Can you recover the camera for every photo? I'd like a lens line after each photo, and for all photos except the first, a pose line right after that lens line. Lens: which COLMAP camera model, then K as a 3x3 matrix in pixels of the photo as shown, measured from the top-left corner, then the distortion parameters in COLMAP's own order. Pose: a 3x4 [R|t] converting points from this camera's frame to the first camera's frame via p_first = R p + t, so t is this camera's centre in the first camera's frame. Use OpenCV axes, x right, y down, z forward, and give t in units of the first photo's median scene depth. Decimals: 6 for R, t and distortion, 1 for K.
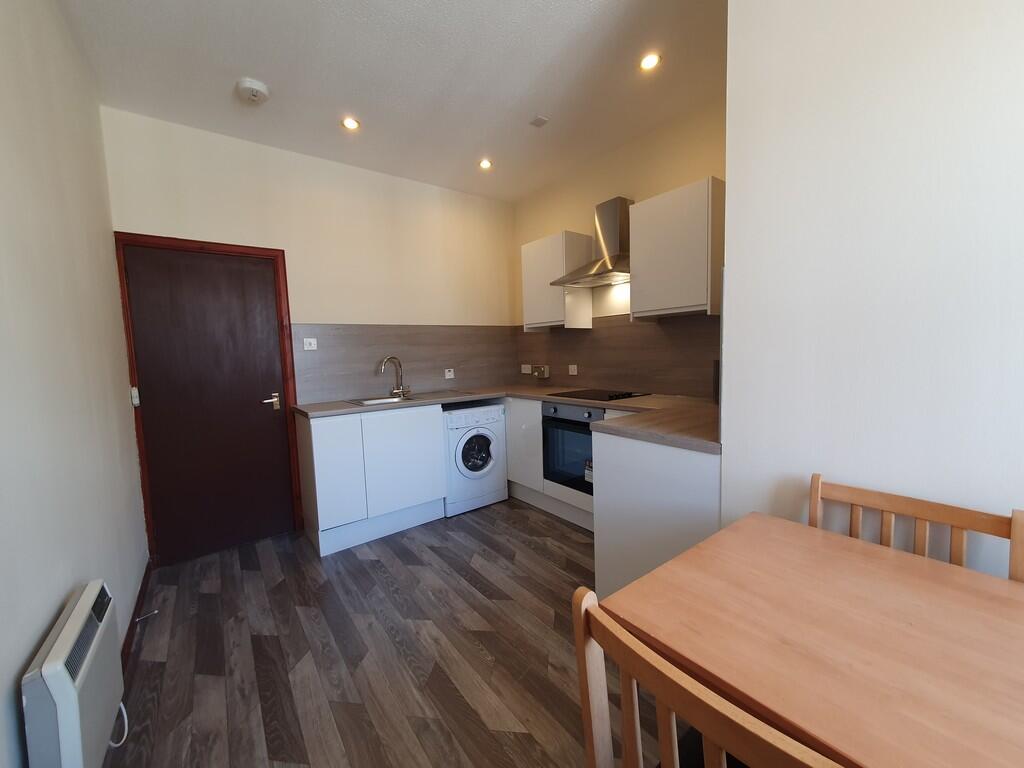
lens RADIAL K [[404.5, 0, 514.6], [0, 404.5, 384.2], [0, 0, 1]] dist [0.009587, -0.000115]
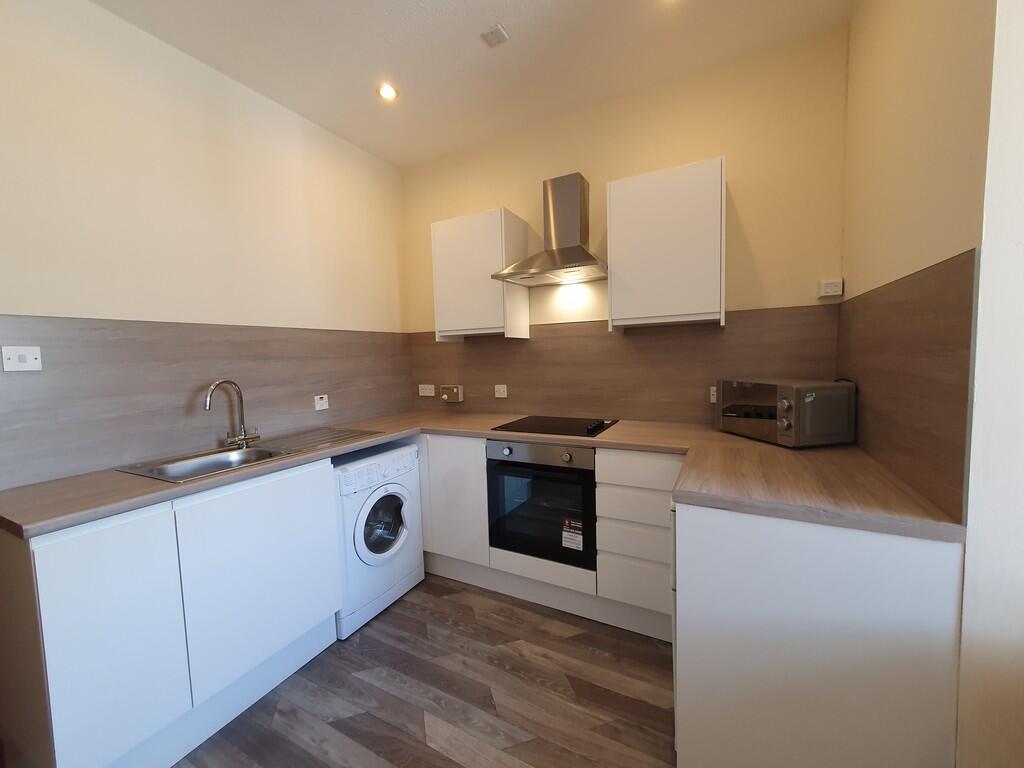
lens RADIAL K [[404.5, 0, 514.6], [0, 404.5, 383.2], [0, 0, 1]] dist [0.009587, -0.000115]
pose [[0.908217, -0.023848, 0.417820, -0.184142], [0.034829, 0.999219, -0.018676, -0.041413], [-0.417048, 0.031514, 0.908338, 0.331281]]
